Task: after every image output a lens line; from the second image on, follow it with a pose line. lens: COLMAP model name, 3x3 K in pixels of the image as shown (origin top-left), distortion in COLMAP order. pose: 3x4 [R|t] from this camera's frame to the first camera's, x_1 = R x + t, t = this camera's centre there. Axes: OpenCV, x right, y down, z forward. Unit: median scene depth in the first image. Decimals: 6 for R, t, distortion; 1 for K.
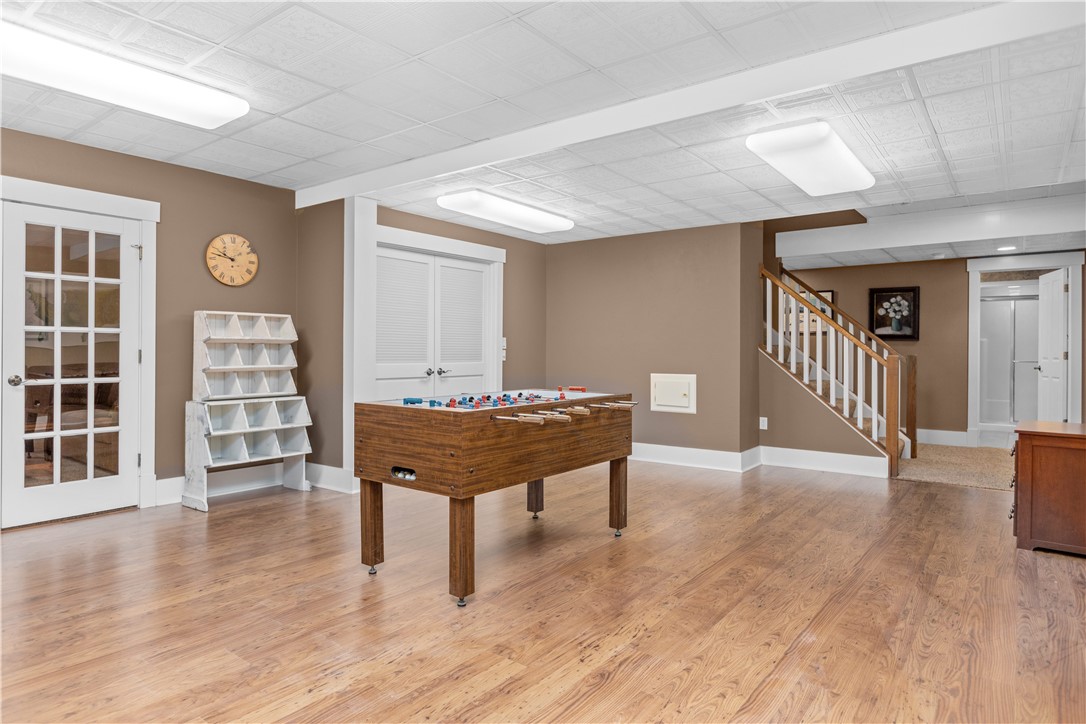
lens RADIAL K [[627.7, 0, 543.7], [0, 627.7, 353.0], [0, 0, 1]] dist [-0.006378, -0.002222]
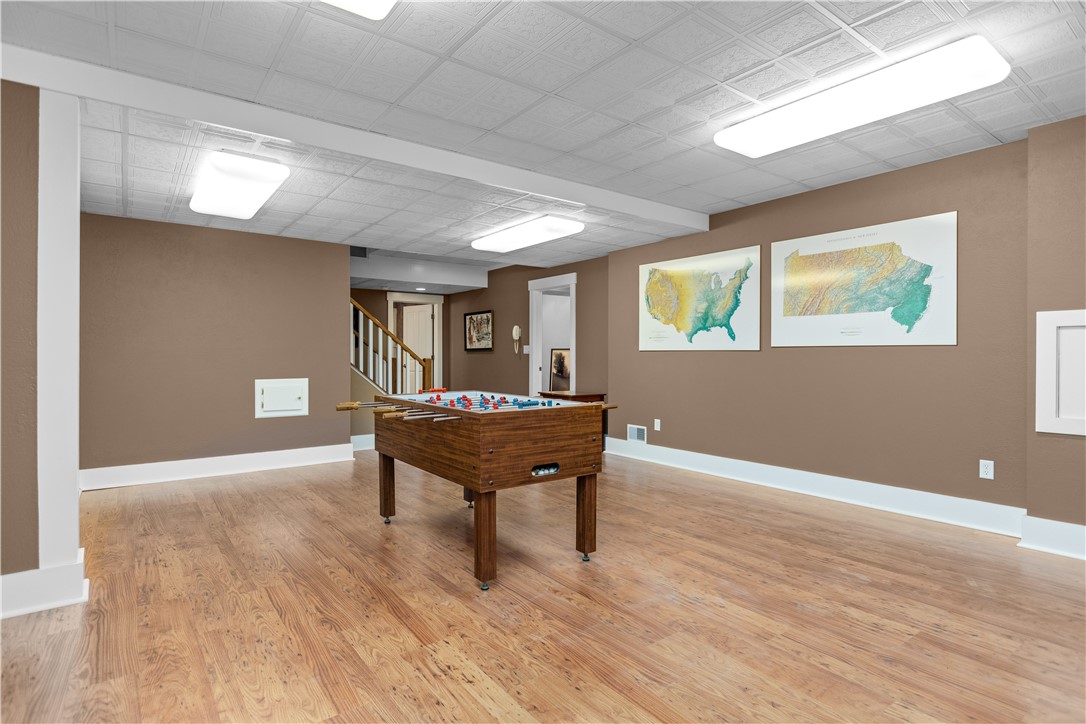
lens RADIAL K [[560.6, 0, 544.5], [0, 560.6, 361.5], [0, 0, 1]] dist [0.001108, 0.000202]
pose [[0.270917, -0.015395, 0.962480, -1.212465], [0.006478, 0.999879, 0.014170, -0.010937], [-0.962581, 0.002396, 0.270983, 0.765974]]
